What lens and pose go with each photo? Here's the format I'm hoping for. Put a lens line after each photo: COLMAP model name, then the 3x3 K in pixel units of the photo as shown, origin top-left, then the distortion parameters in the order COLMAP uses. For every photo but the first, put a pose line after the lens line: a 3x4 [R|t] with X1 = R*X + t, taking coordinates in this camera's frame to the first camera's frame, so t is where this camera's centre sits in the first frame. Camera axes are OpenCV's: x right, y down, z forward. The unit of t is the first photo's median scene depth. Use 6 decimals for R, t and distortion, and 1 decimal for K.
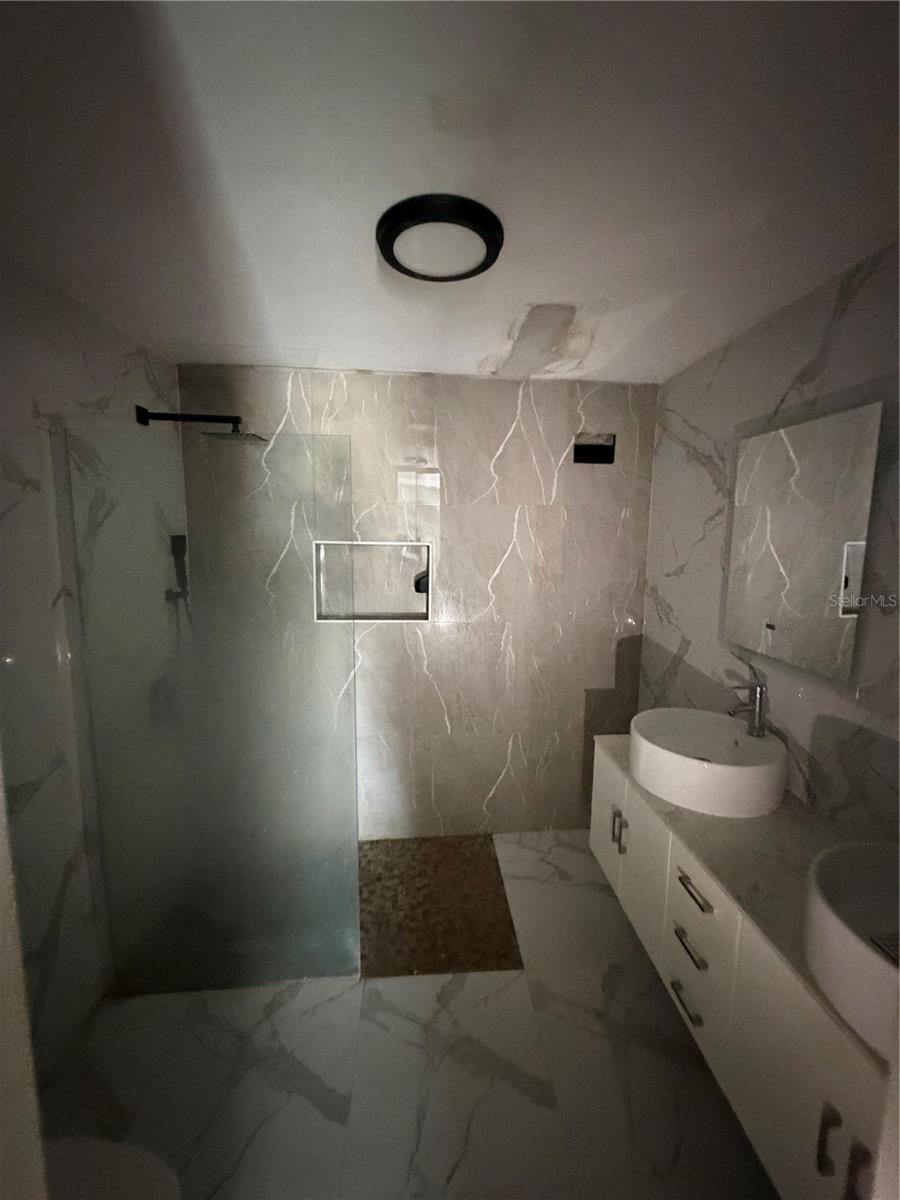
lens RADIAL K [[476.8, 0, 446.9], [0, 476.8, 596.9], [0, 0, 1]] dist [0.000315, 0.000385]
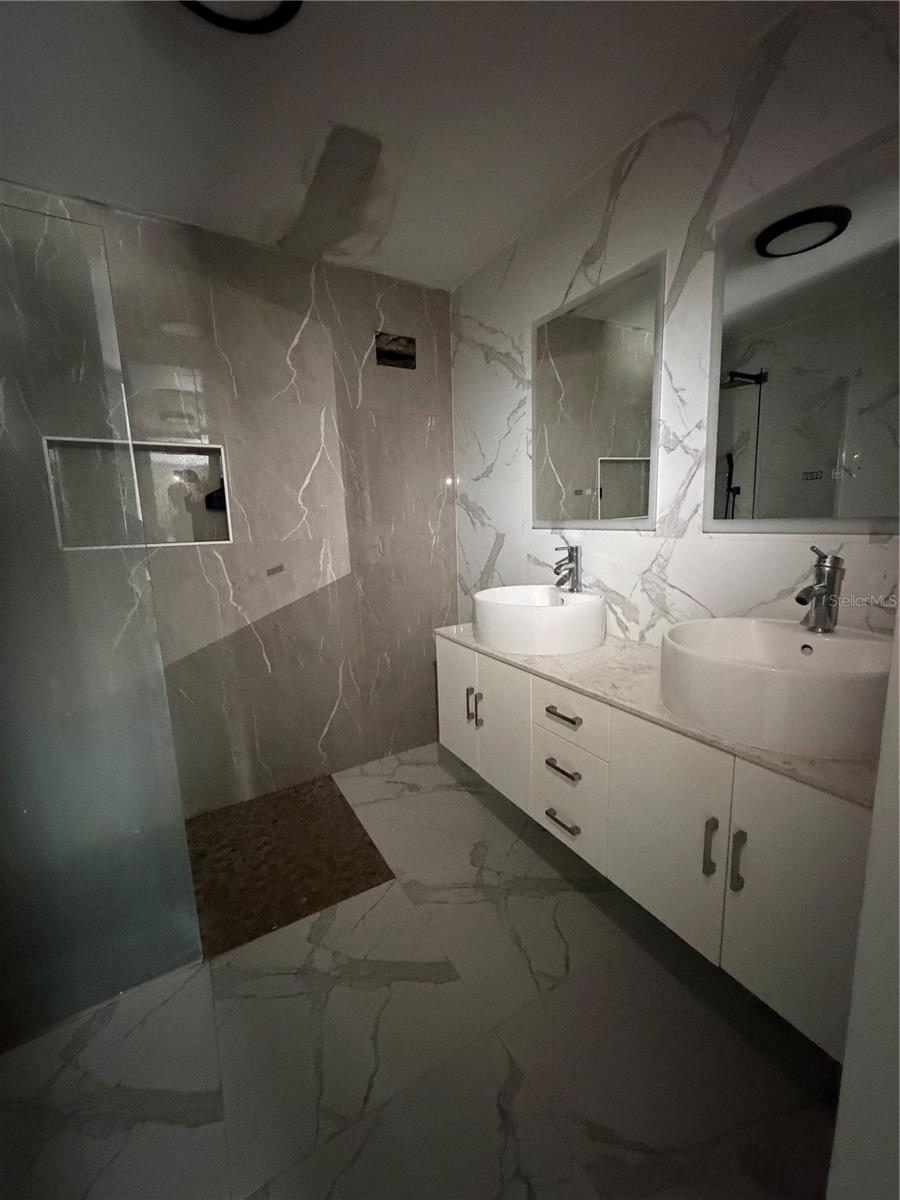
lens RADIAL K [[476.8, 0, 445.9], [0, 476.8, 599.7], [0, 0, 1]] dist [0.000315, 0.000385]
pose [[0.895519, -0.109460, 0.431351, -0.080542], [0.096059, 0.993974, 0.052806, 0.164918], [-0.434531, -0.005853, 0.900638, 0.094425]]
